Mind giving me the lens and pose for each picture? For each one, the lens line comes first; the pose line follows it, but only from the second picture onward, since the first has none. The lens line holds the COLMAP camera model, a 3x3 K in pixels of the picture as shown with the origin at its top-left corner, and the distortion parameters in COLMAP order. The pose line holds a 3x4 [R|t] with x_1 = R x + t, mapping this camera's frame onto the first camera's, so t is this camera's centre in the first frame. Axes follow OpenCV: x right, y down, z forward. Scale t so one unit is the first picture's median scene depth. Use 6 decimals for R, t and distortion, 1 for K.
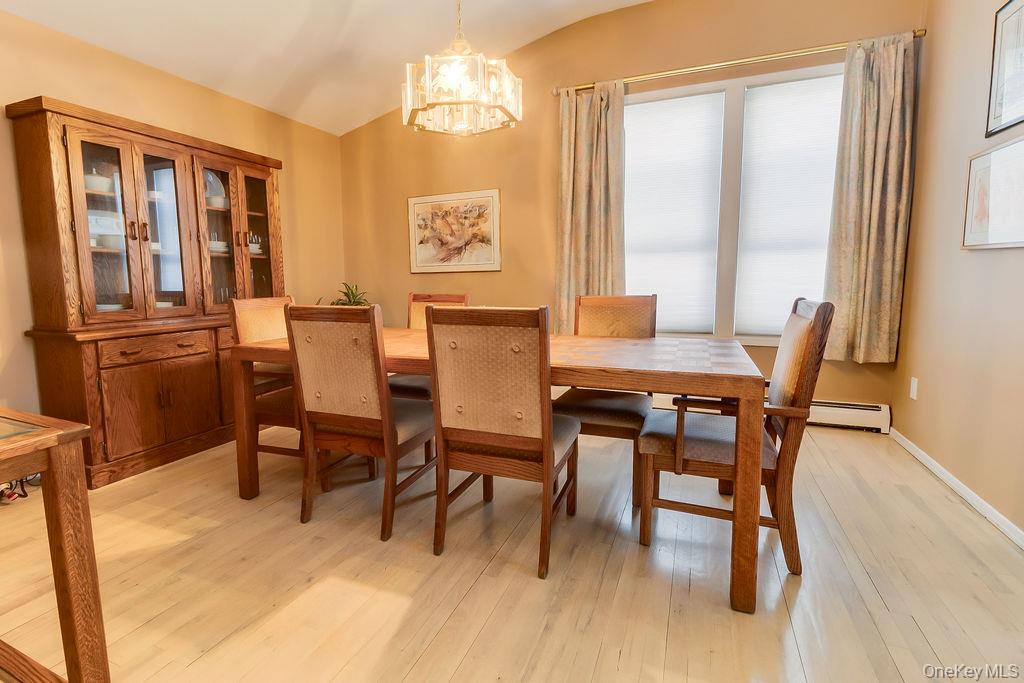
lens RADIAL K [[488.0, 0, 480.8], [0, 488.0, 334.8], [0, 0, 1]] dist [-0.001556, -0.000770]
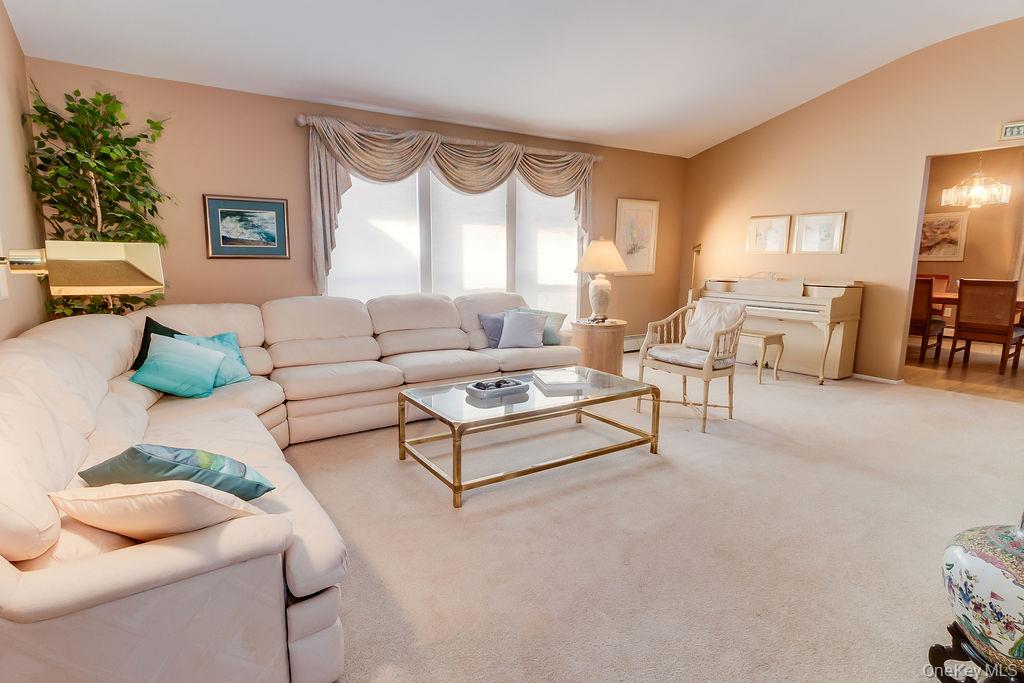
lens RADIAL K [[527.2, 0, 506.3], [0, 527.2, 340.9], [0, 0, 1]] dist [0.006863, 0.001294]
pose [[0.850810, 0.095668, -0.516692, -0.366890], [-0.067831, 0.995056, 0.072546, 0.127900], [0.521078, -0.026675, 0.853092, -1.537092]]
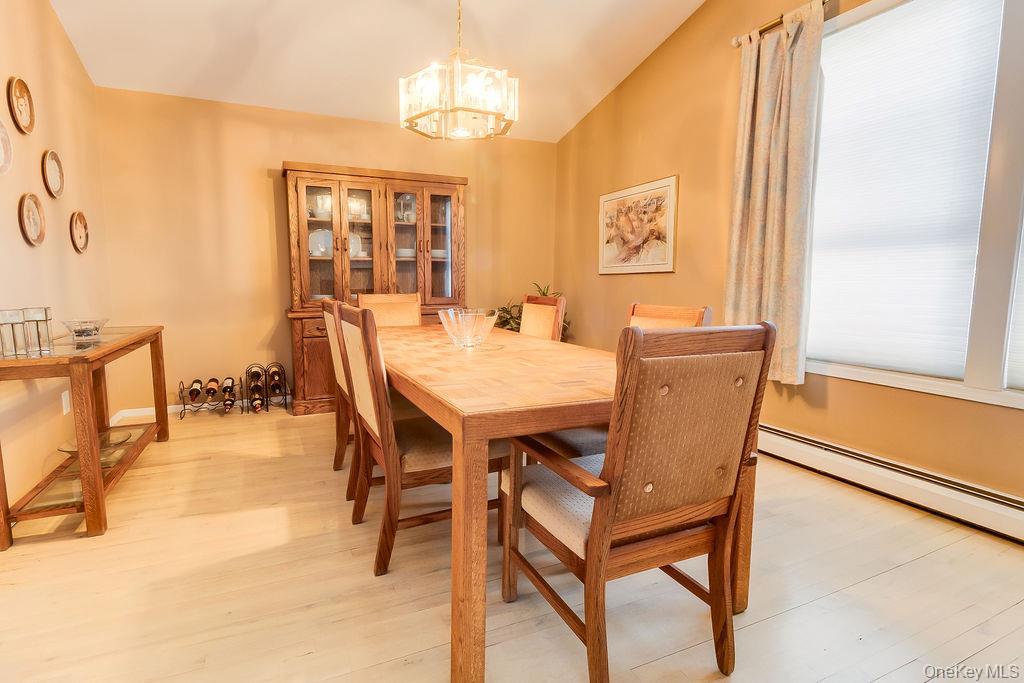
lens RADIAL K [[488.0, 0, 481.5], [0, 488.0, 334.7], [0, 0, 1]] dist [-0.001556, -0.000770]
pose [[0.736494, 0.088271, -0.670659, 0.430537], [-0.087814, 0.995536, 0.034596, -0.026260], [0.670719, 0.033414, 0.740958, 0.173657]]
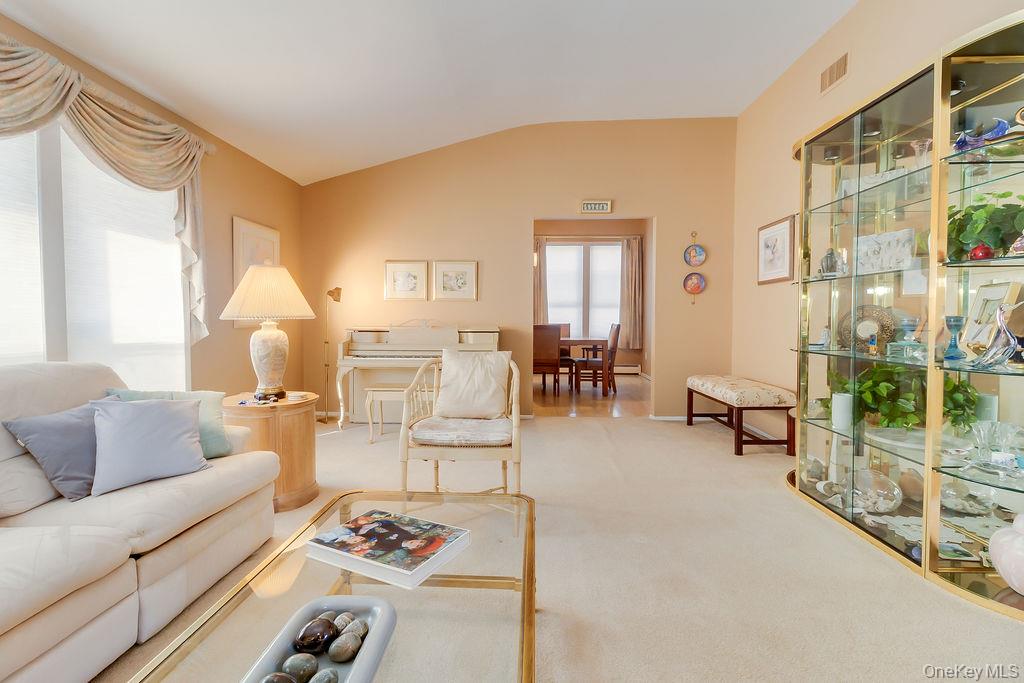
lens RADIAL K [[488.0, 0, 503.6], [0, 488.0, 336.5], [0, 0, 1]] dist [-0.001556, -0.000770]
pose [[0.929908, -0.004255, 0.367767, -0.784188], [0.030214, 0.997437, -0.064857, 0.124843], [-0.366549, 0.071423, 0.927653, -1.126129]]
